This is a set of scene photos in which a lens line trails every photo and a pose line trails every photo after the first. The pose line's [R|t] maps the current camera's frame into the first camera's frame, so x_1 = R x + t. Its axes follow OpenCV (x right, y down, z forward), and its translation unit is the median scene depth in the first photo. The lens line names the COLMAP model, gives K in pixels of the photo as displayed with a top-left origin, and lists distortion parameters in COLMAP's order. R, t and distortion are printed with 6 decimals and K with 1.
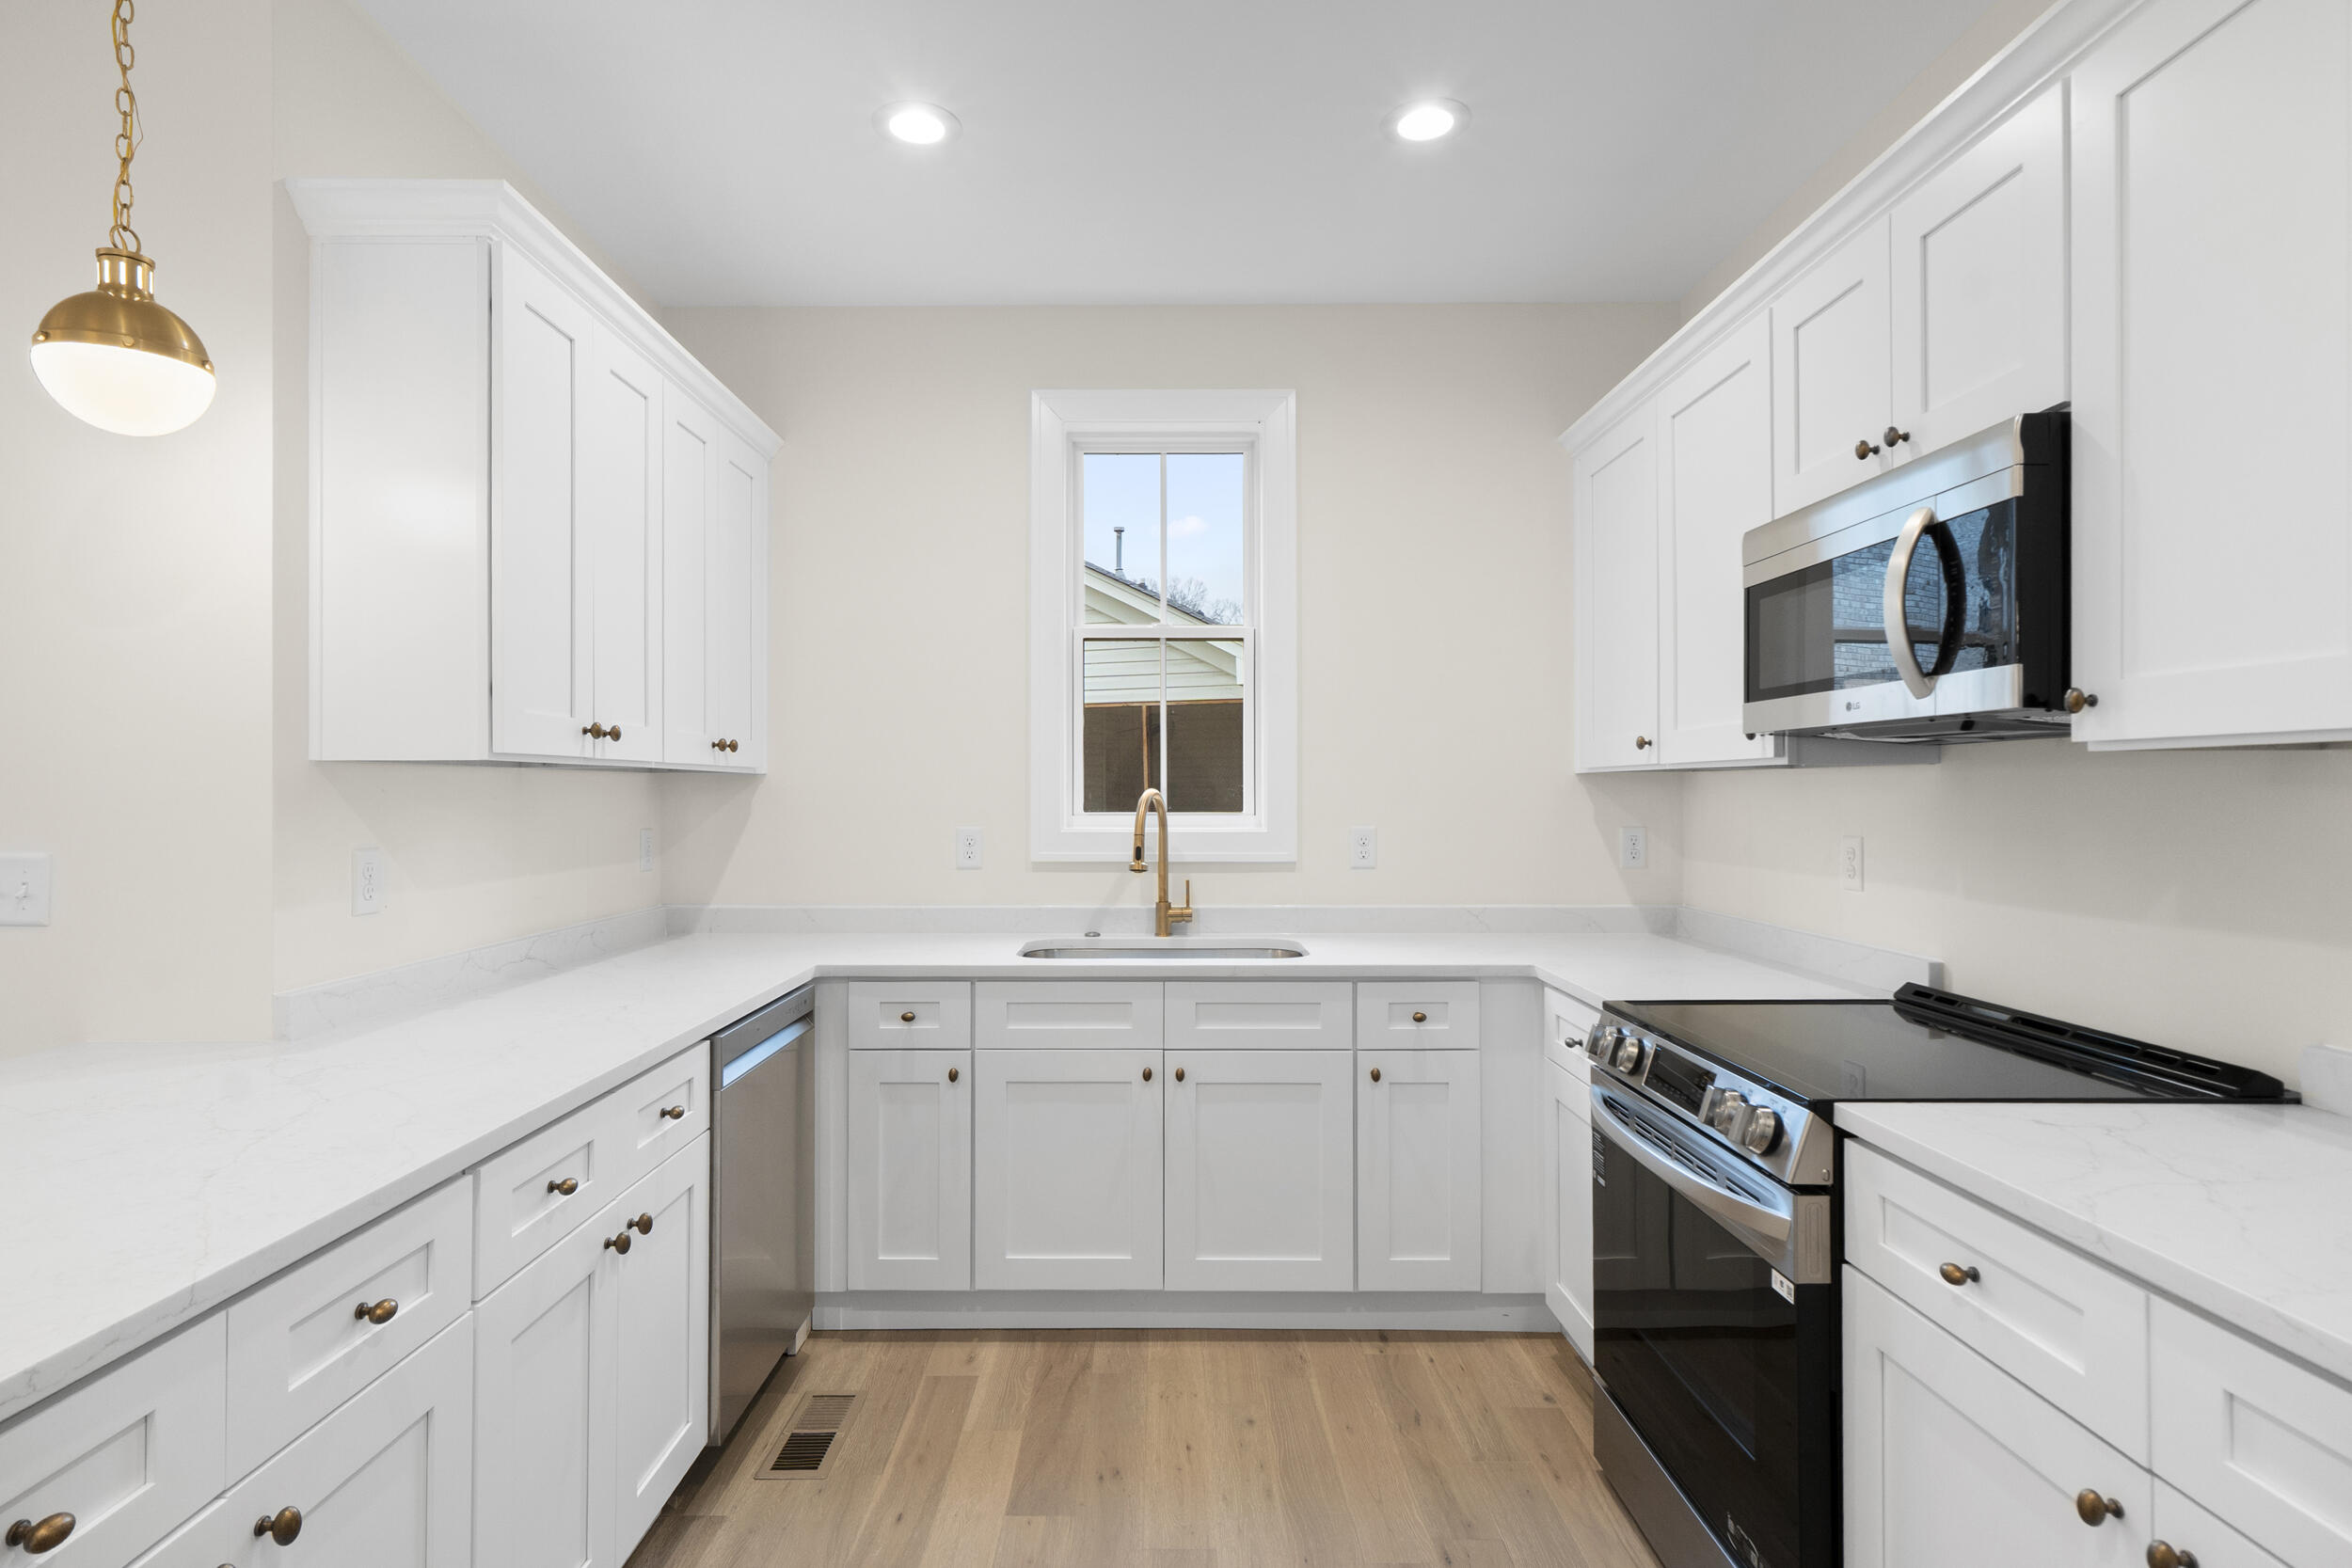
lens RADIAL K [[1219.6, 0, 1158.2], [0, 1219.6, 781.2], [0, 0, 1]] dist [0.003018, 0.000327]
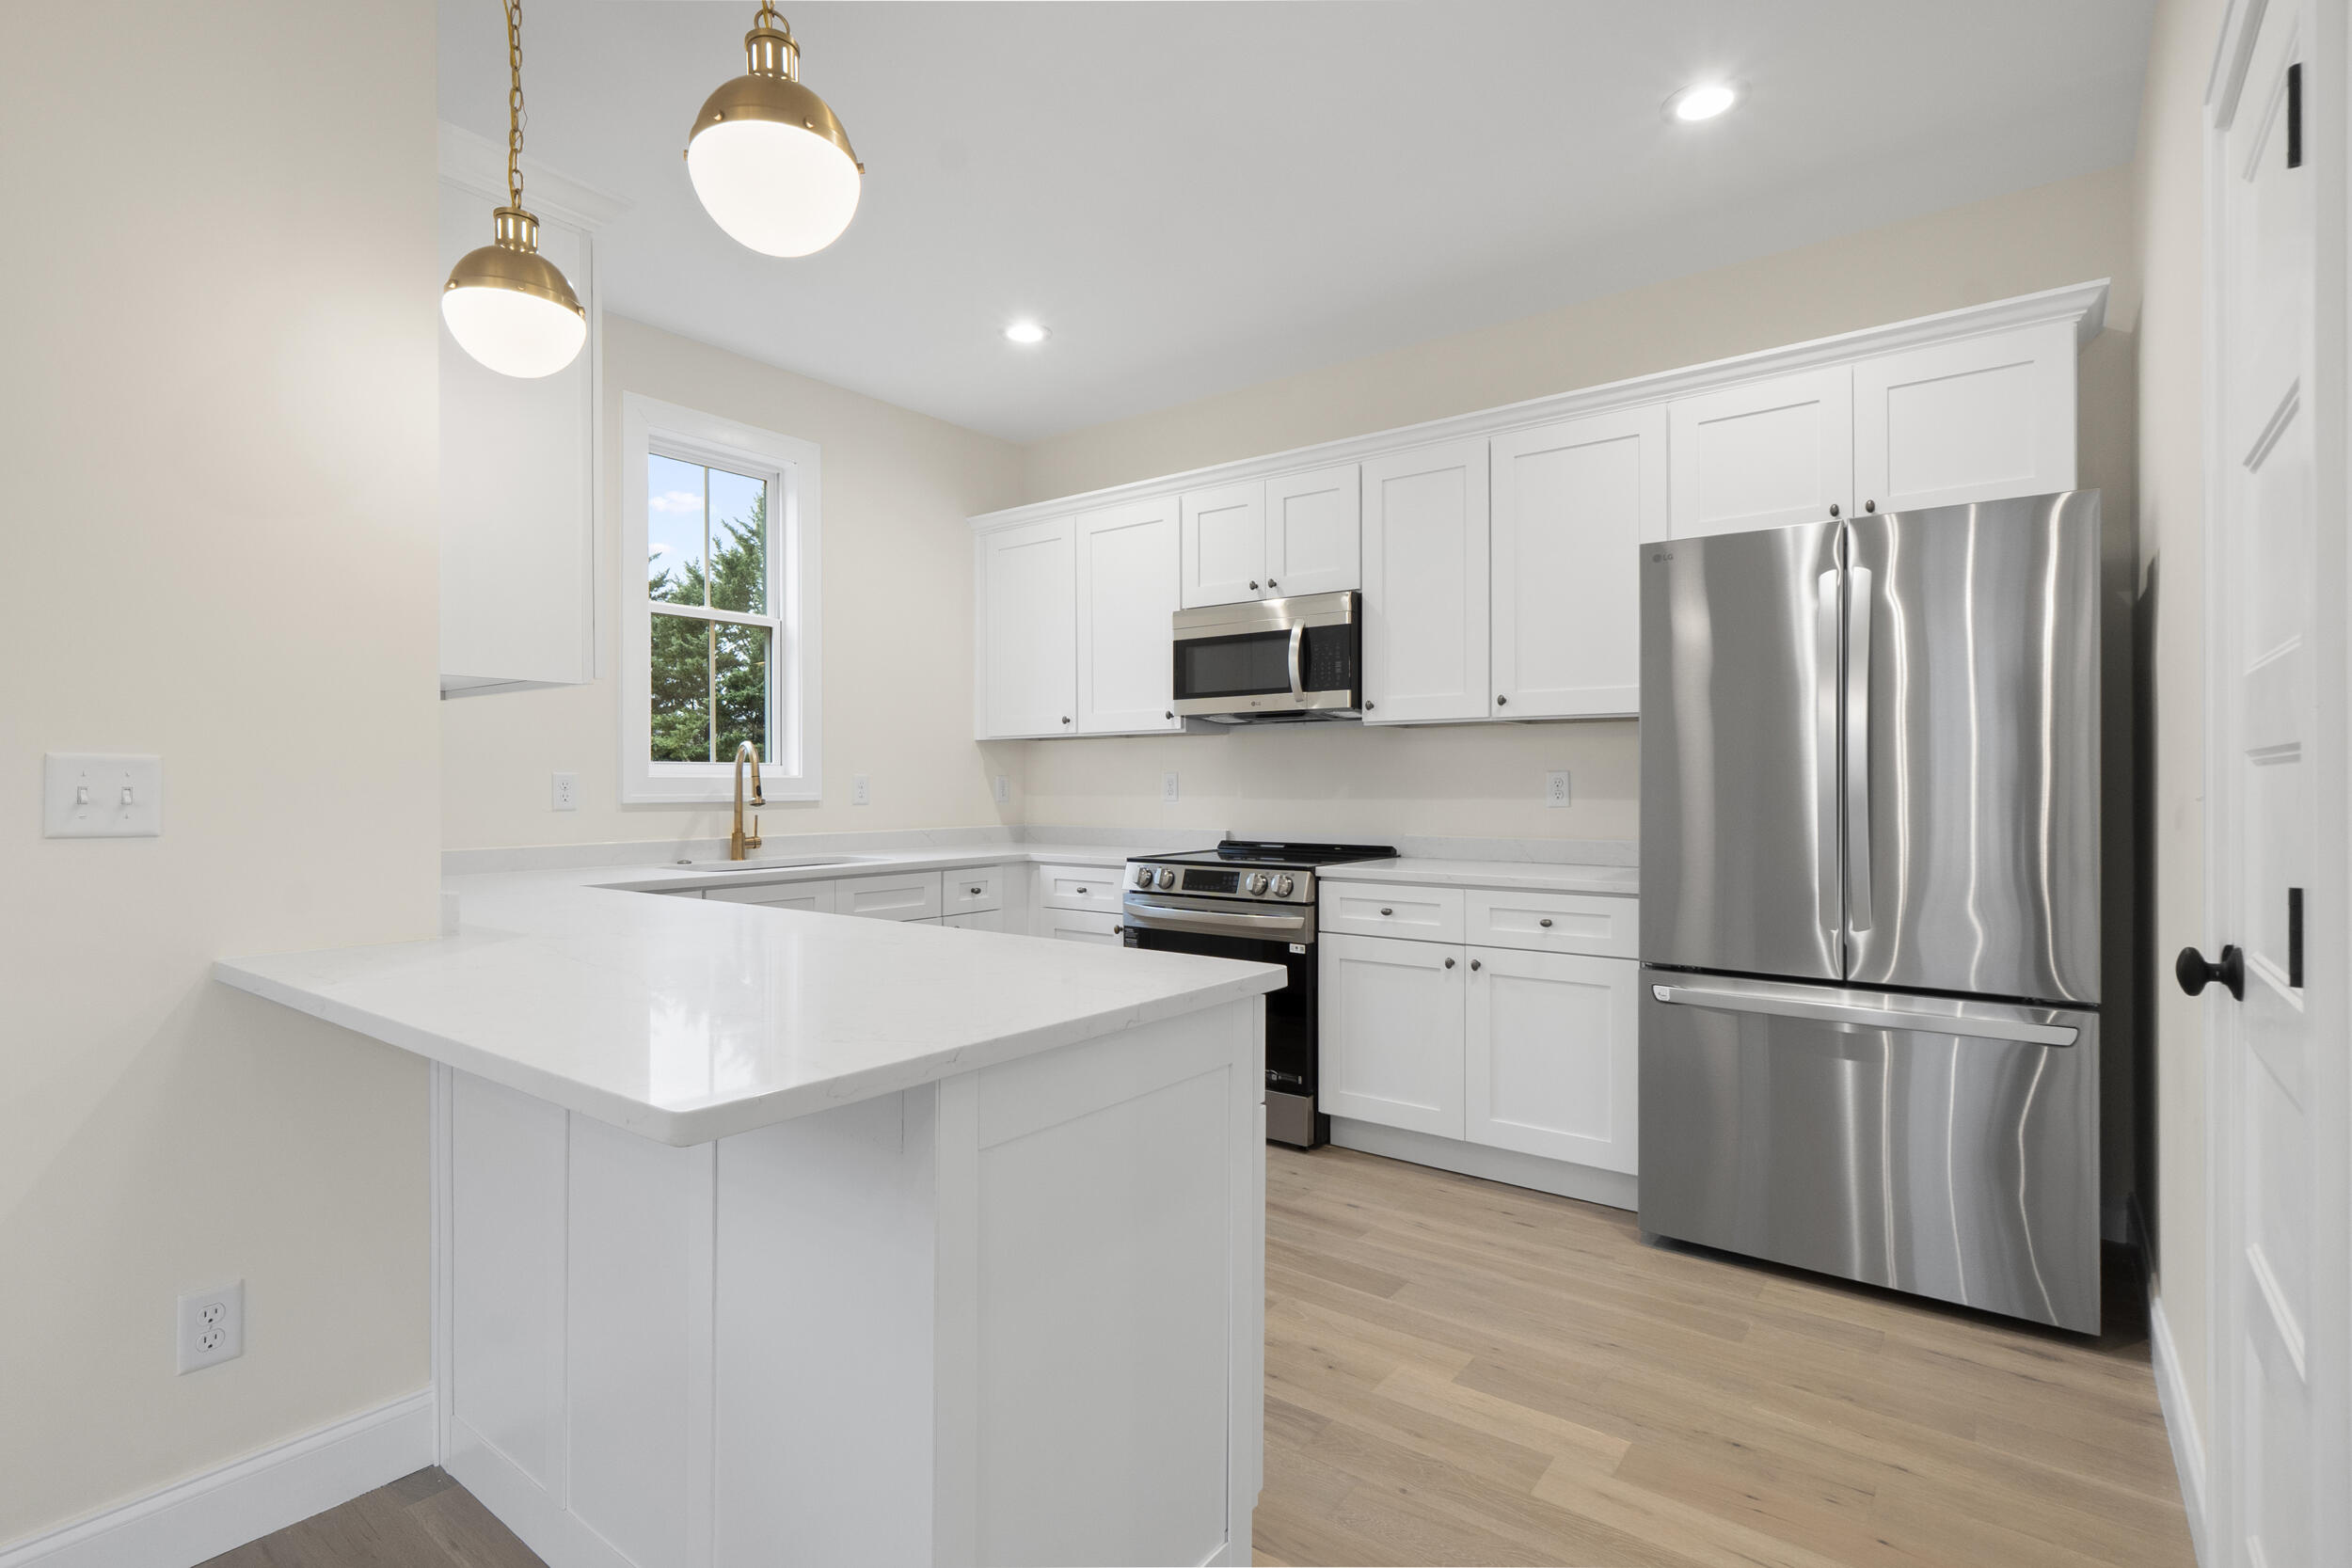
lens RADIAL K [[1117.7, 0, 1171.7], [0, 1117.7, 783.5], [0, 0, 1]] dist [0.001319, 0.000140]
pose [[0.600416, -0.000402, 0.799688, -0.677759], [-0.003068, 0.999991, 0.002806, 0.045829], [-0.799682, -0.004138, 0.600410, -0.046641]]
